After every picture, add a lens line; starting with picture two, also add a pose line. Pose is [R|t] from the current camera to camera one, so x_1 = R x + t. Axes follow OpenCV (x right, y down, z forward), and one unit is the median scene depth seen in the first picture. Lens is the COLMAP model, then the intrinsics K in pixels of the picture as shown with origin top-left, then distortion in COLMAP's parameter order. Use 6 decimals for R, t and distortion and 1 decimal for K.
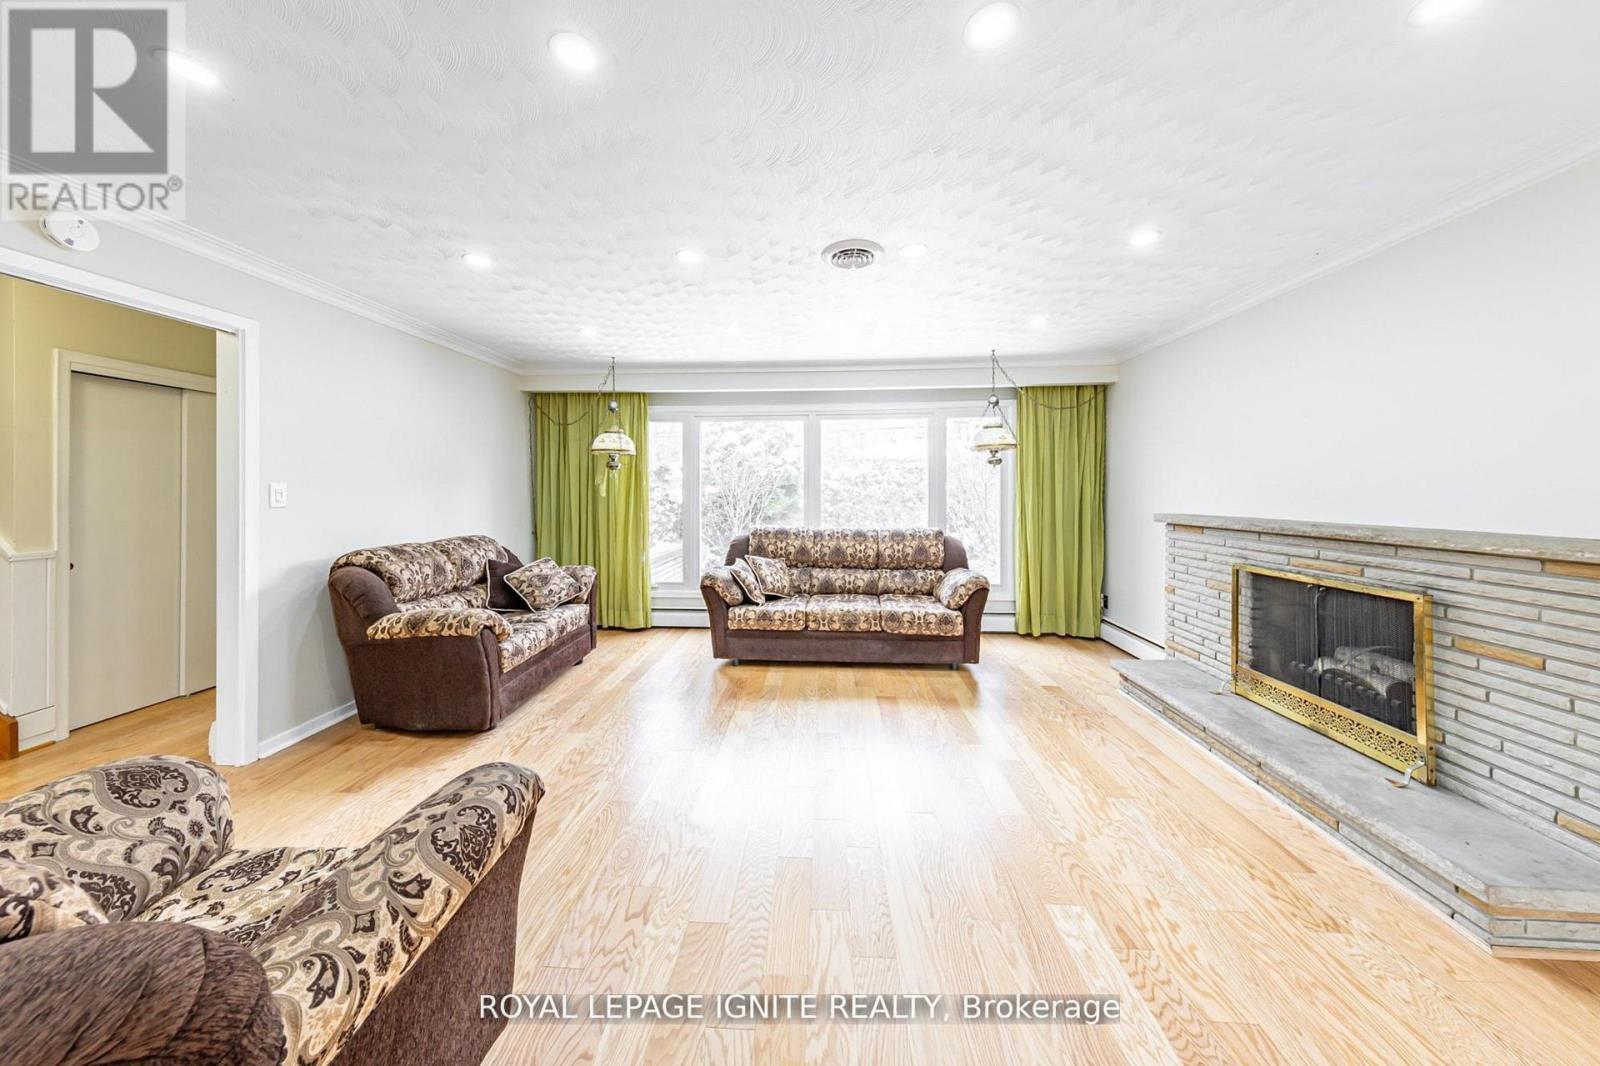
lens RADIAL K [[511.4, 0, 768.9], [0, 511.4, 490.0], [0, 0, 1]] dist [0.005406, -0.000538]
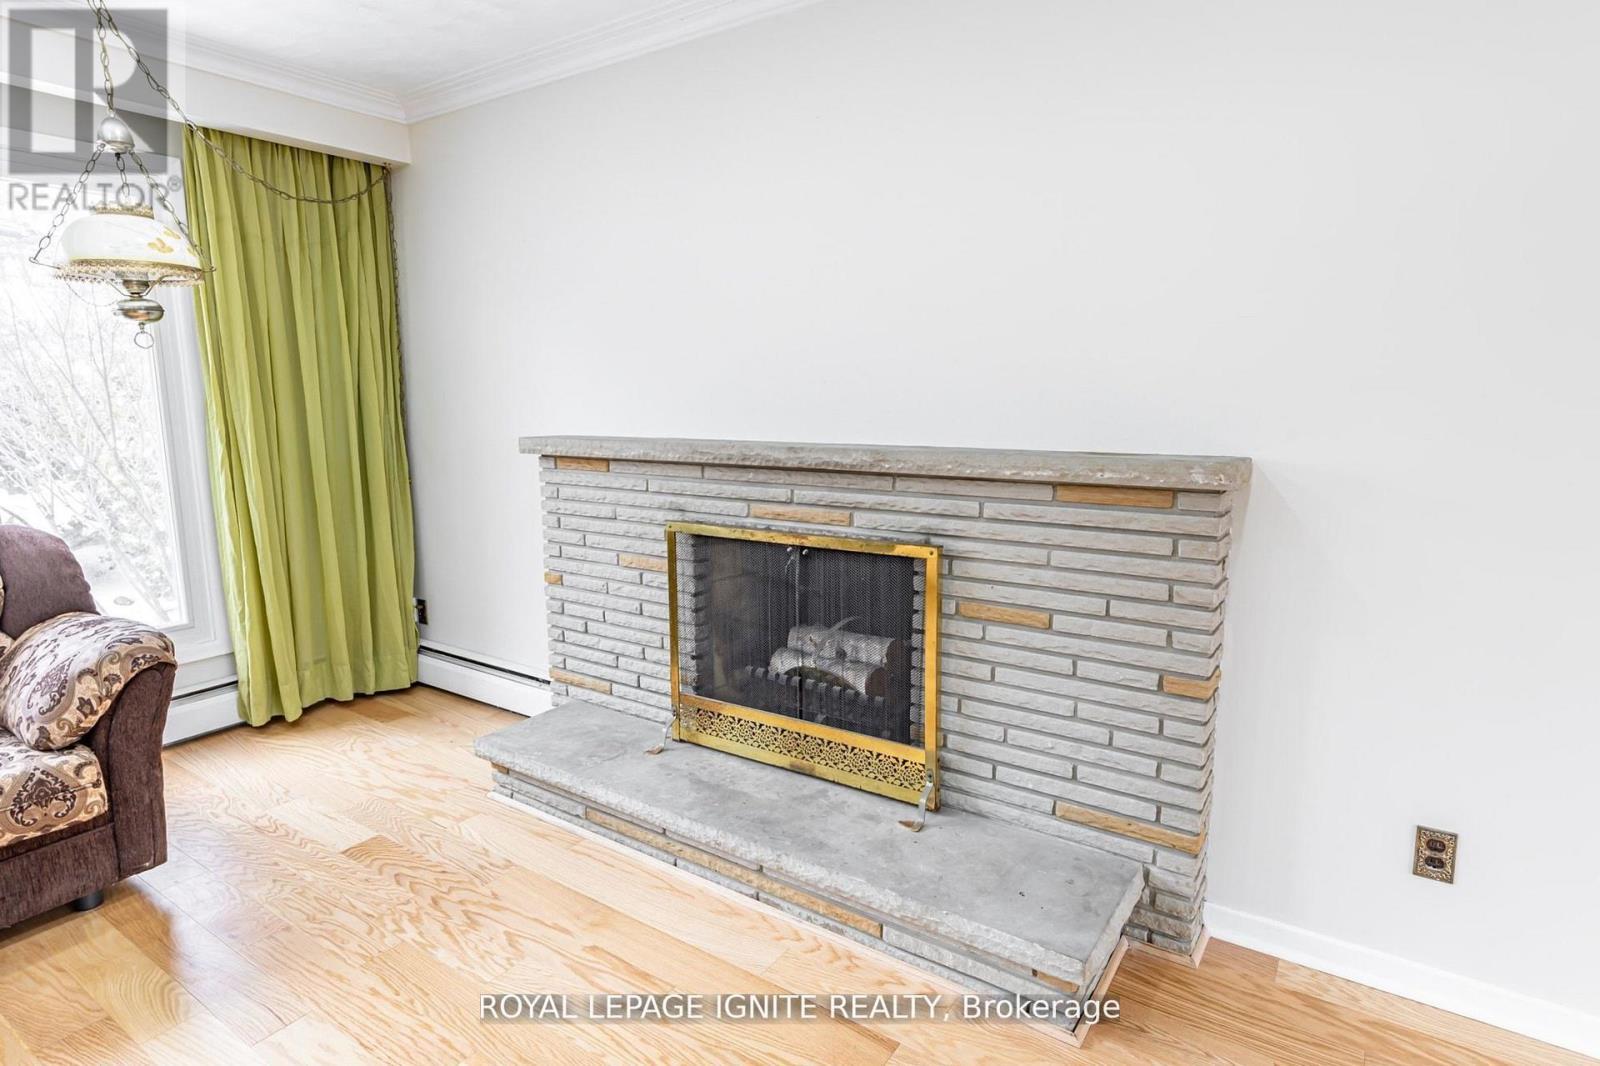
lens RADIAL K [[849.5, 0, 809.1], [0, 849.5, 525.9], [0, 0, 1]] dist [0.001507, 0.001607]
pose [[0.456209, -0.143156, 0.878282, 0.159117], [0.005157, 0.987384, 0.158261, 0.000585], [-0.889857, -0.067671, 0.451192, 0.450076]]
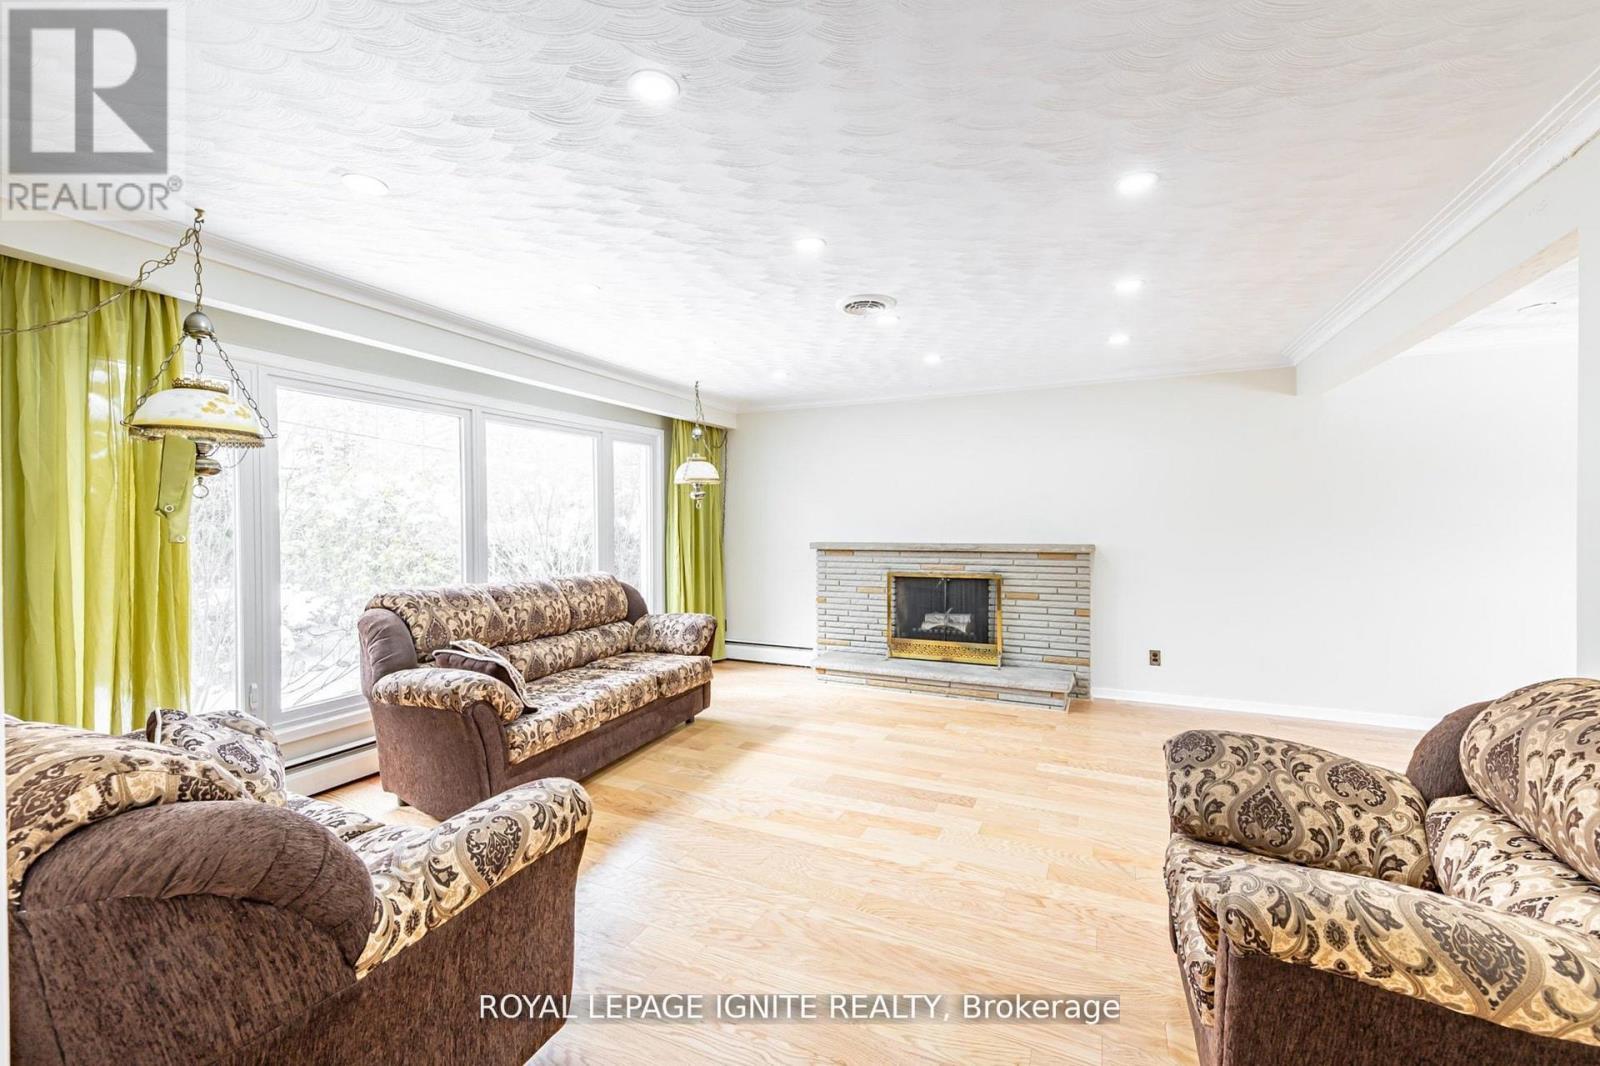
lens RADIAL K [[651.7, 0, 804.9], [0, 651.7, 522.9], [0, 0, 1]] dist [0.000350, -0.000070]
pose [[0.327142, -0.013496, 0.944879, -1.002907], [0.007505, 0.999904, 0.011683, -0.028855], [-0.944945, 0.003269, 0.327212, 0.609533]]
